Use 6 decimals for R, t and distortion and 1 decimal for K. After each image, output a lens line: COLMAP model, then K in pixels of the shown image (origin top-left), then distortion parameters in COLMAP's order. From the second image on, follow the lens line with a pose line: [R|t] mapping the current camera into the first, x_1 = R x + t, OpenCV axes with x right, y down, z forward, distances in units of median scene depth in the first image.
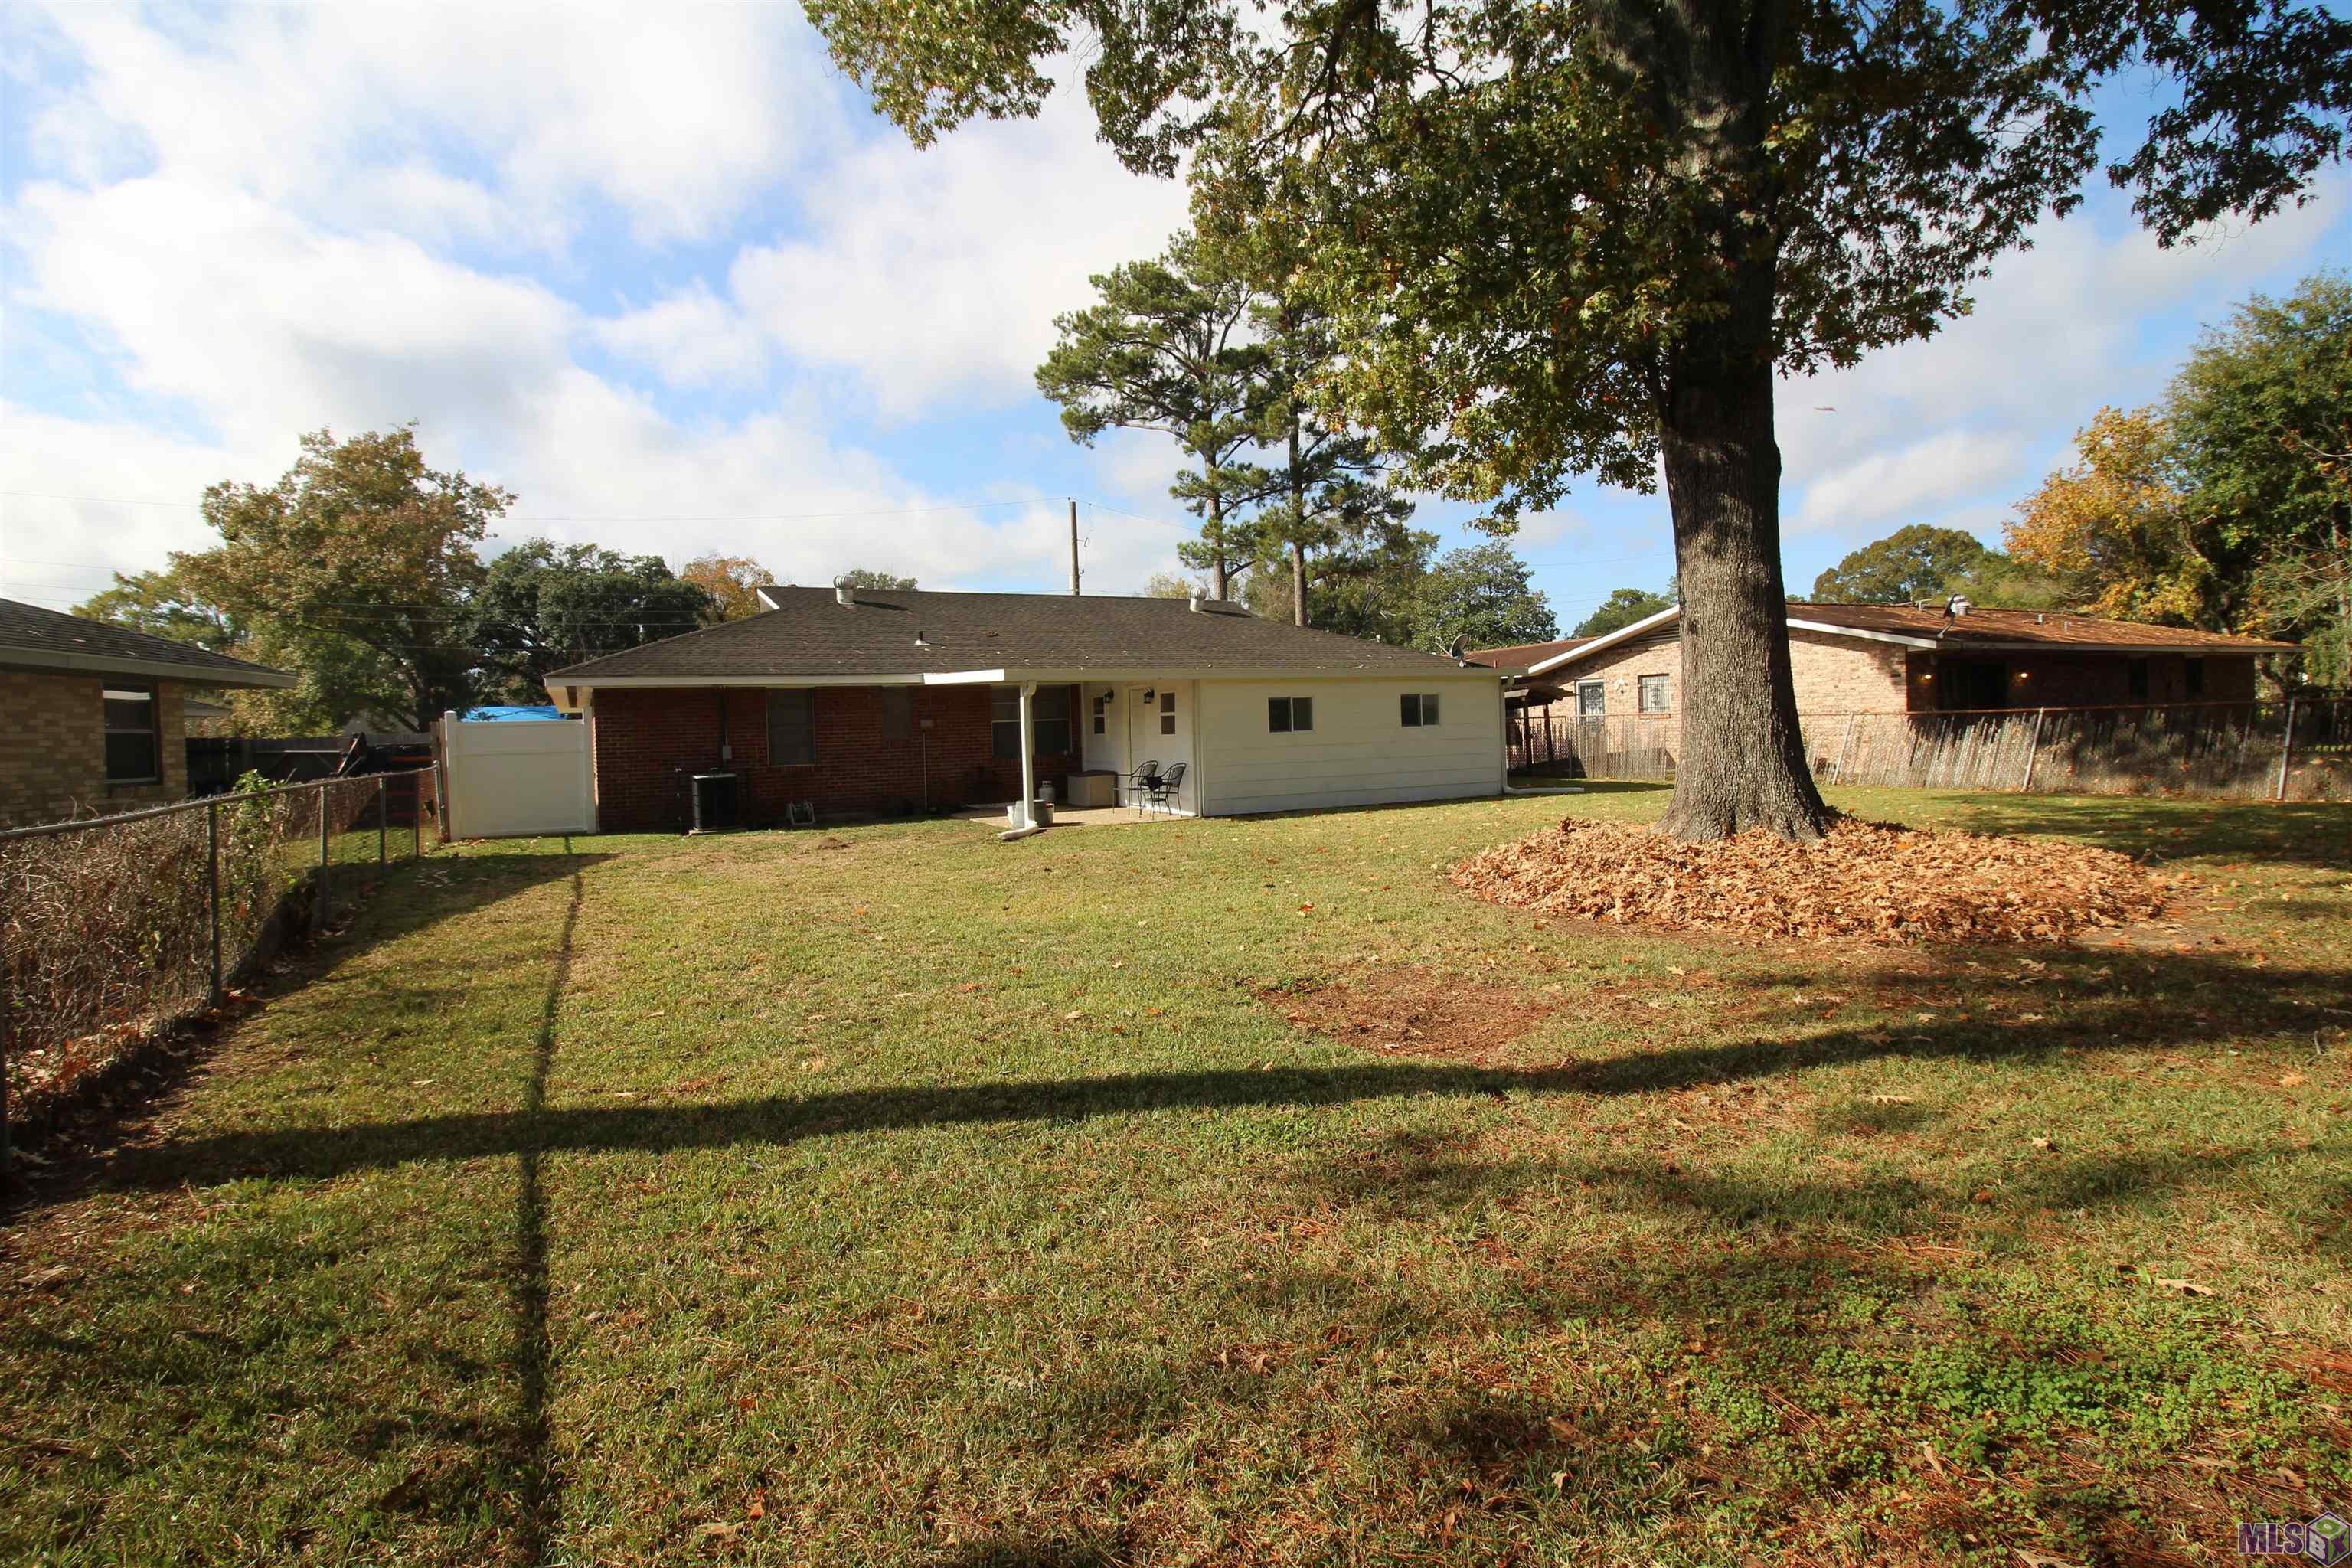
lens RADIAL K [[1141.9, 0, 1176.0], [0, 1141.9, 784.0], [0, 0, 1]] dist [0.000620, -0.000123]
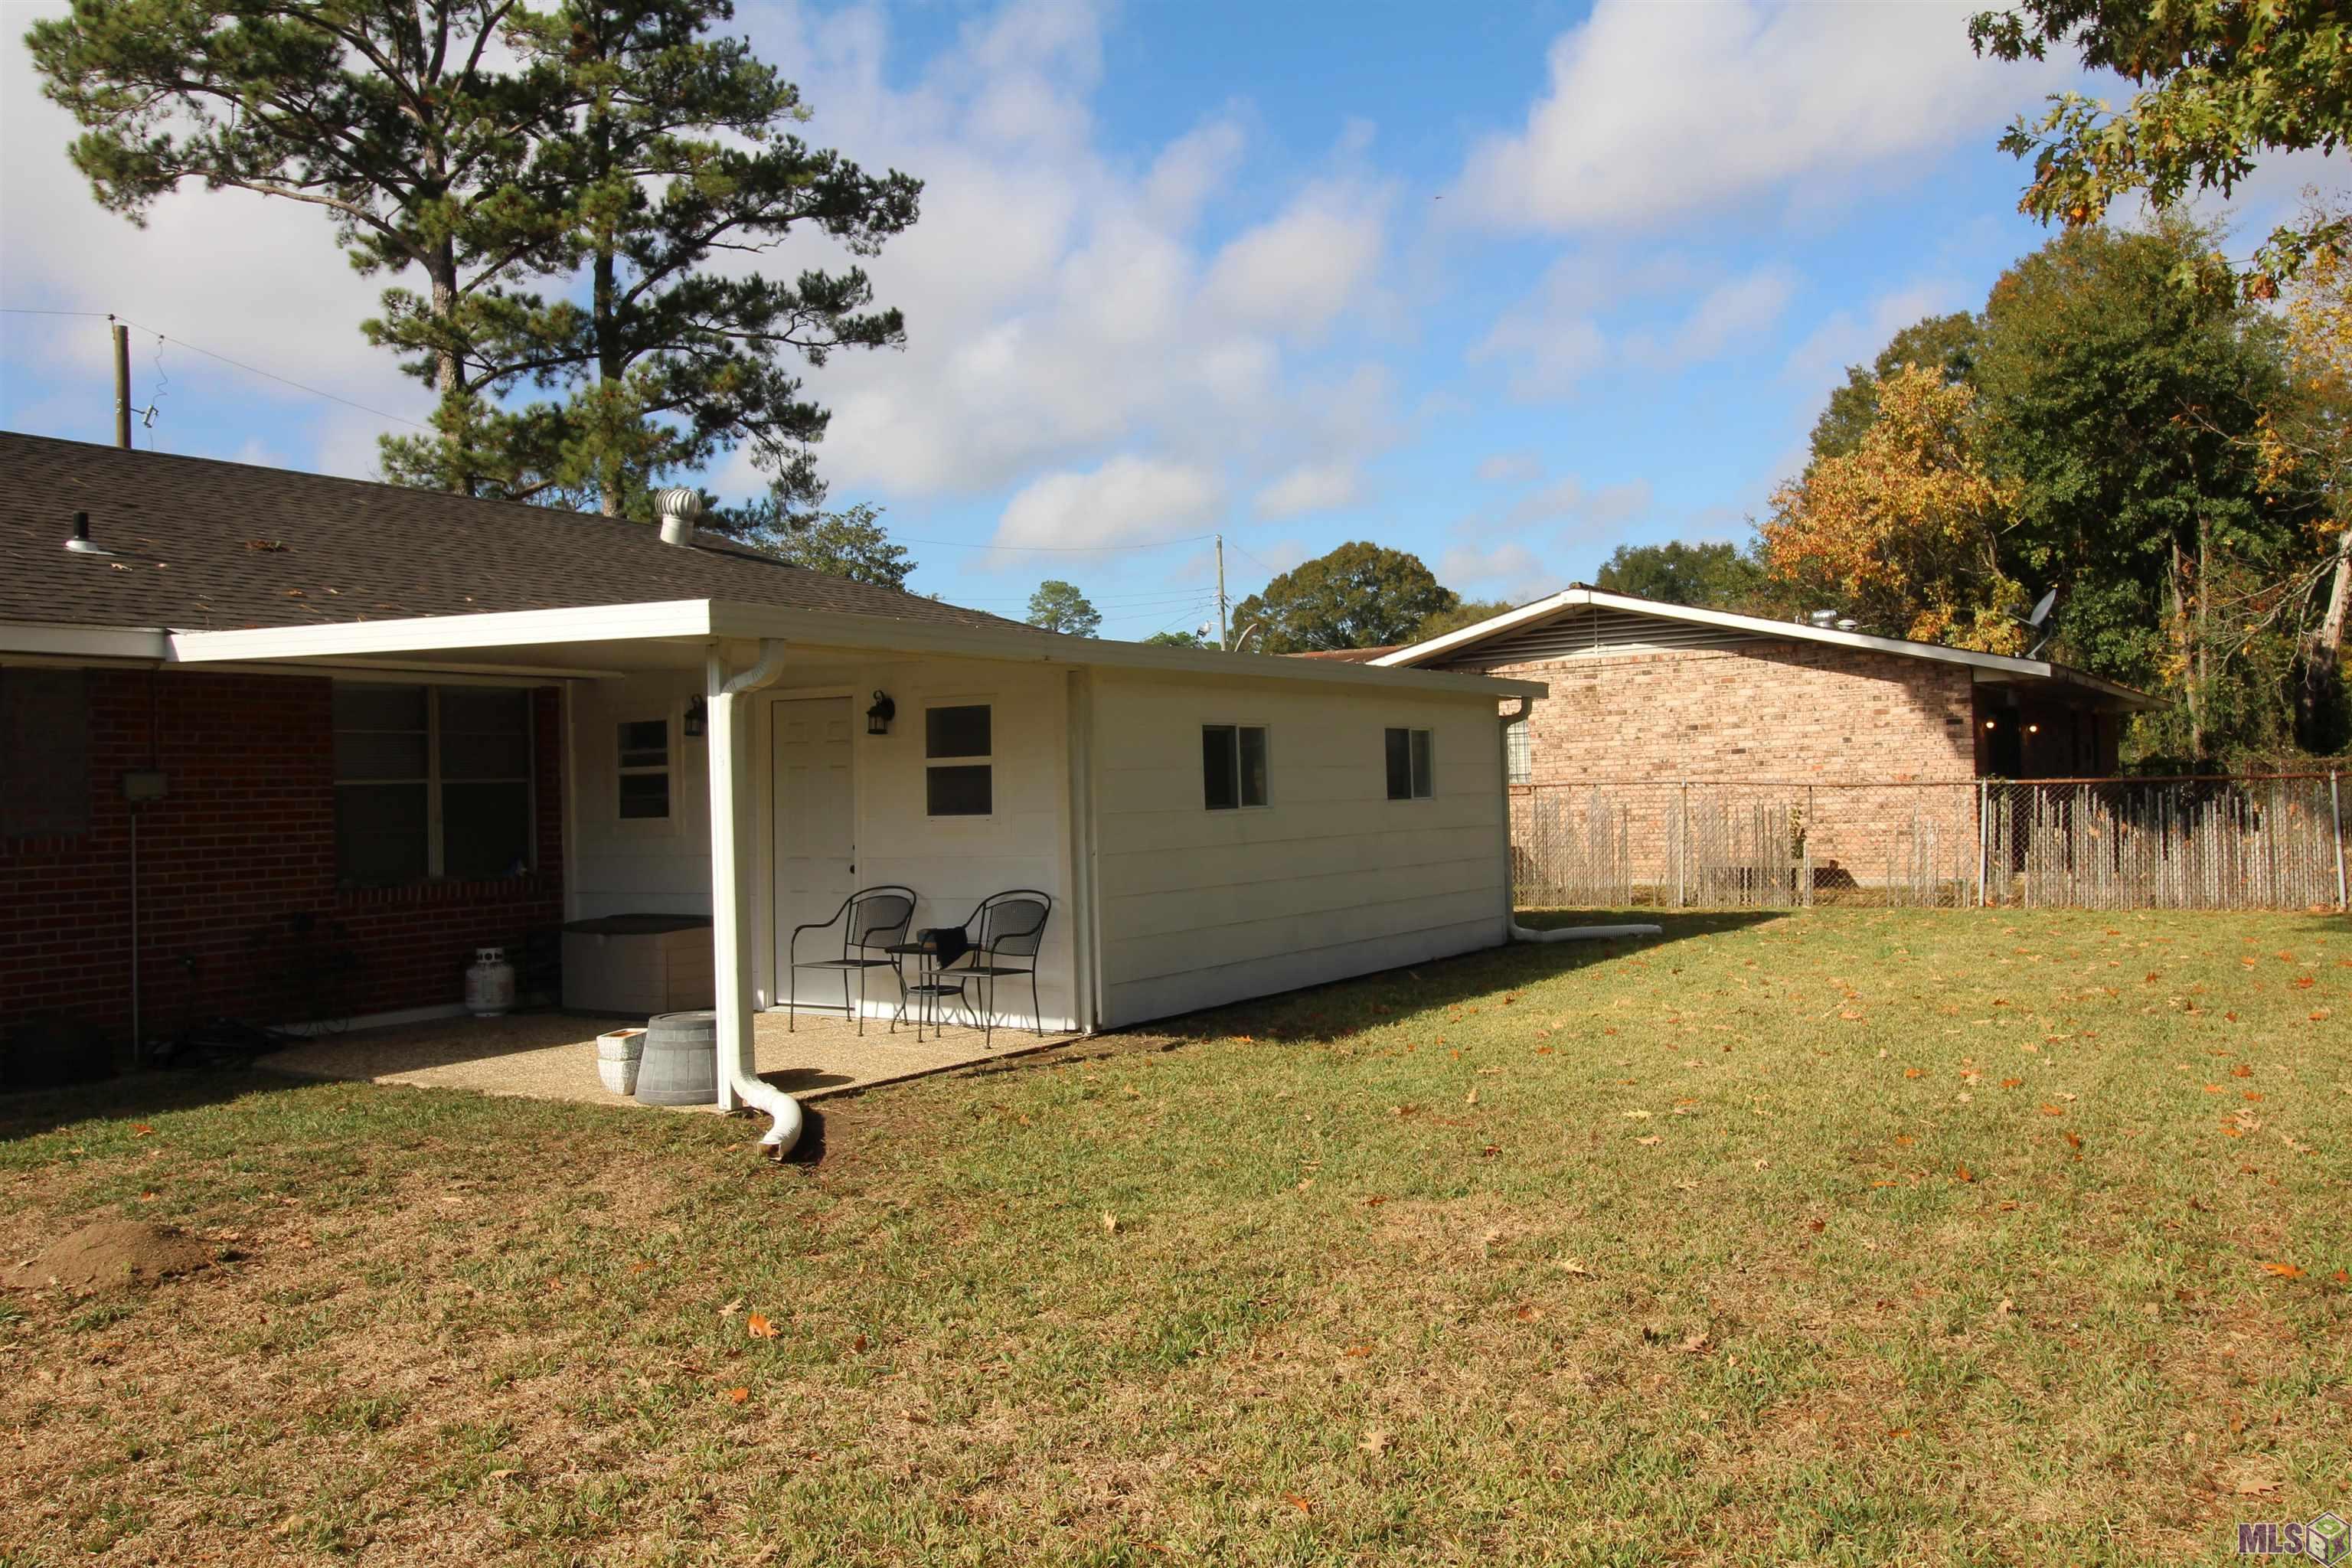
lens RADIAL K [[1809.5, 0, 1117.8], [0, 1809.5, 784.6], [0, 0, 1]] dist [0.002184, 0.003612]
pose [[0.865205, 0.009544, 0.501328, -0.109353], [0.027015, 0.997479, -0.065613, -0.005515], [-0.500690, 0.070312, 0.862766, 0.192031]]
